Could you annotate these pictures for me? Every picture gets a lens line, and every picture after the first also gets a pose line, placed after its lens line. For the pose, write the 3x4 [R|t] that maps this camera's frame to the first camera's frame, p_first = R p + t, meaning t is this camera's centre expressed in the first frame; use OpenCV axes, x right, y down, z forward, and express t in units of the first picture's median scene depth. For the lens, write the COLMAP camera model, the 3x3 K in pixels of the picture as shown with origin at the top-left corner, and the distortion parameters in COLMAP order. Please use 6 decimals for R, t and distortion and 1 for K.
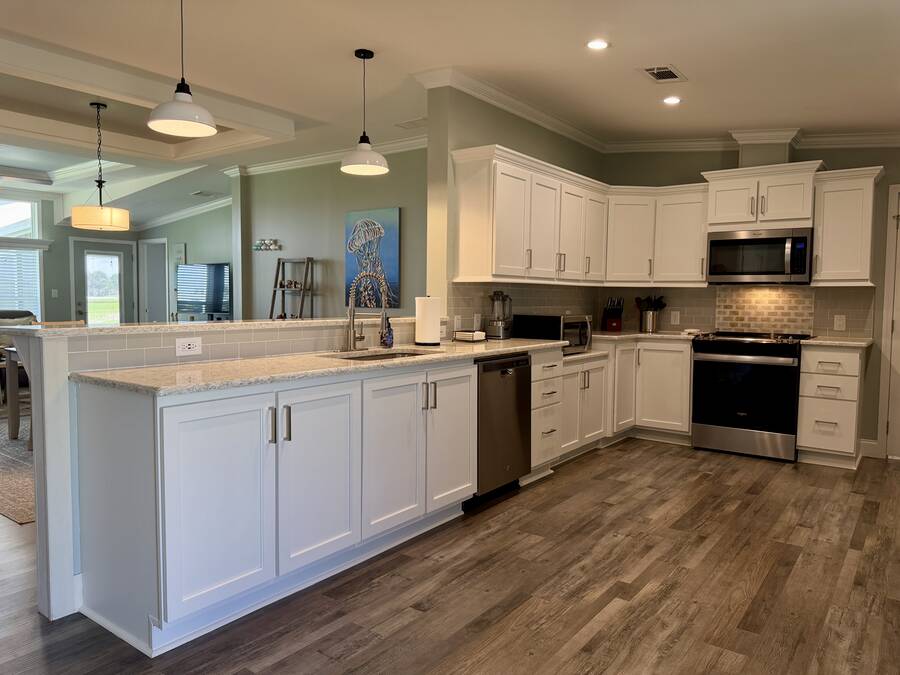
lens RADIAL K [[640.8, 0, 450.0], [0, 640.8, 337.5], [0, 0, 1]] dist [0.003561, -0.002912]
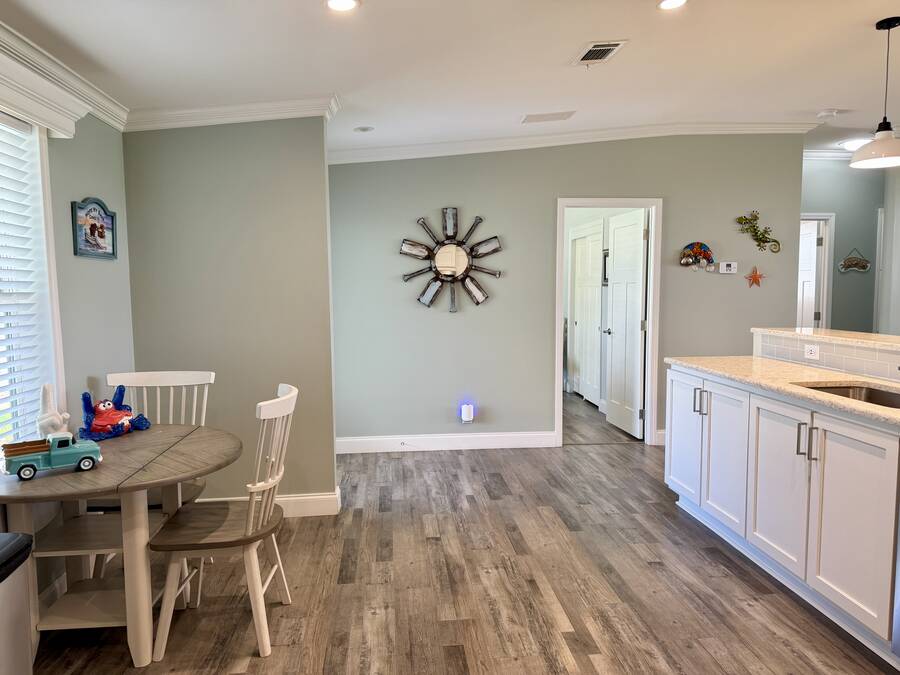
lens RADIAL K [[640.8, 0, 450.0], [0, 640.8, 337.5], [0, 0, 1]] dist [0.003561, -0.002912]
pose [[-0.737065, 0.049096, -0.674036, 0.582372], [-0.047715, 0.991089, 0.124366, -0.082673], [0.674135, 0.123827, -0.728154, 0.862181]]
